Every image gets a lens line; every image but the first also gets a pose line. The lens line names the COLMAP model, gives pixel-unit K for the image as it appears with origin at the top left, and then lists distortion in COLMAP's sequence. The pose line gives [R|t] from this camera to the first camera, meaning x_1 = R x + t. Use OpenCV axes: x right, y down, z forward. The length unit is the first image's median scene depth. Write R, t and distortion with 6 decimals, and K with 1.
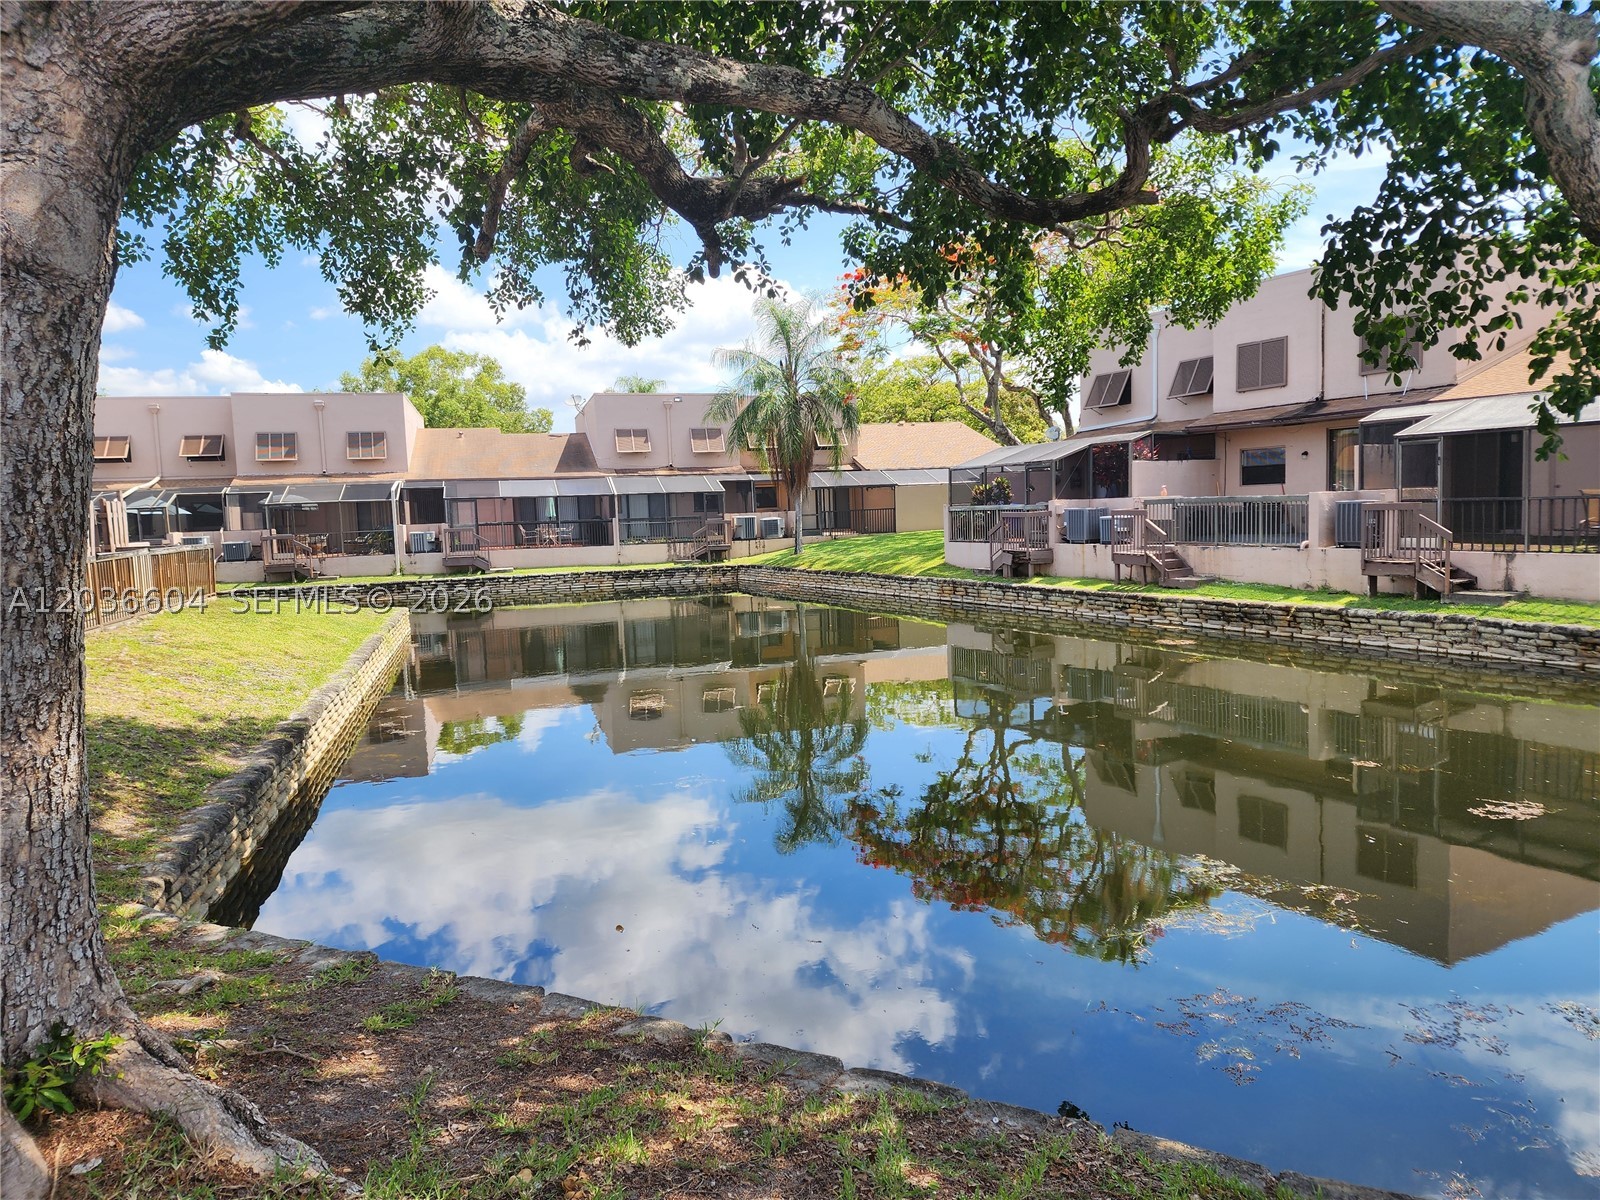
lens RADIAL K [[1052.0, 0, 816.8], [0, 1052.0, 593.3], [0, 0, 1]] dist [0.043773, -0.031927]
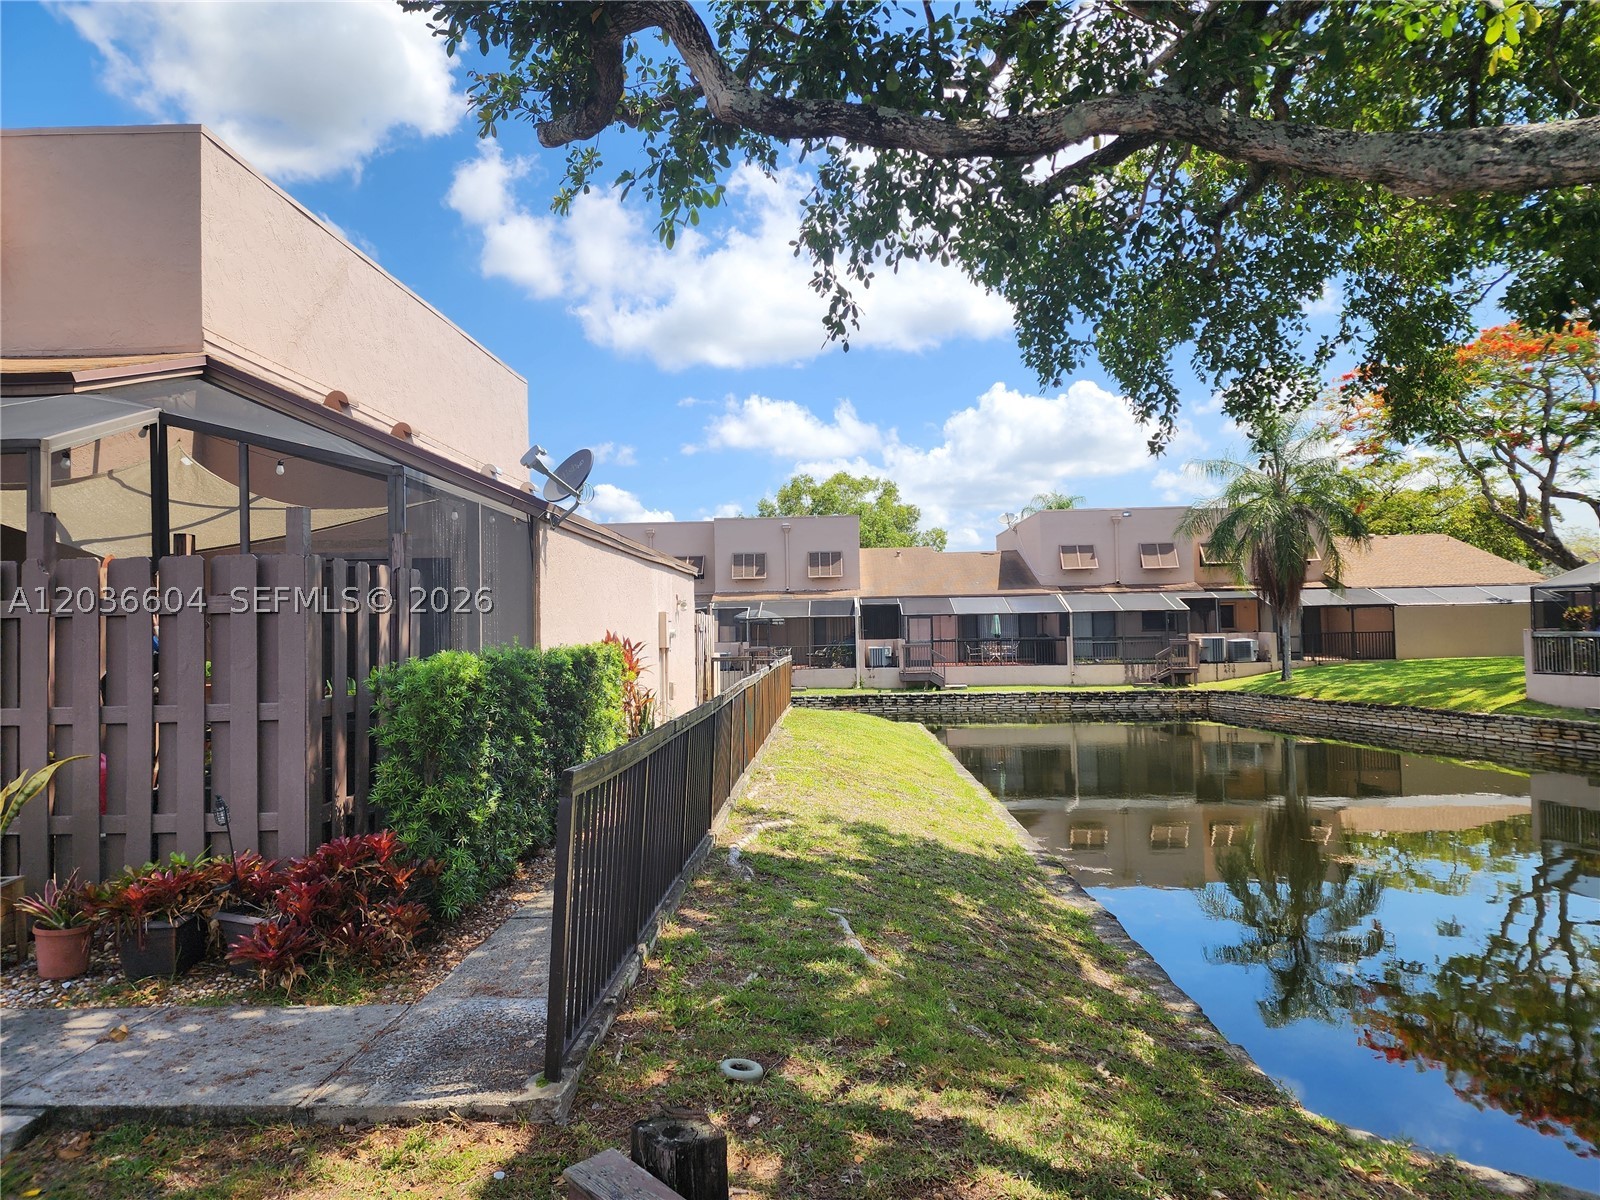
lens RADIAL K [[1052.0, 0, 786.8], [0, 1052.0, 590.3], [0, 0, 1]] dist [0.043773, -0.031927]
pose [[0.941876, 0.003352, -0.335944, -0.110582], [-0.041736, 0.993371, -0.107104, 0.000453], [0.333358, 0.114900, 0.935772, 0.007772]]
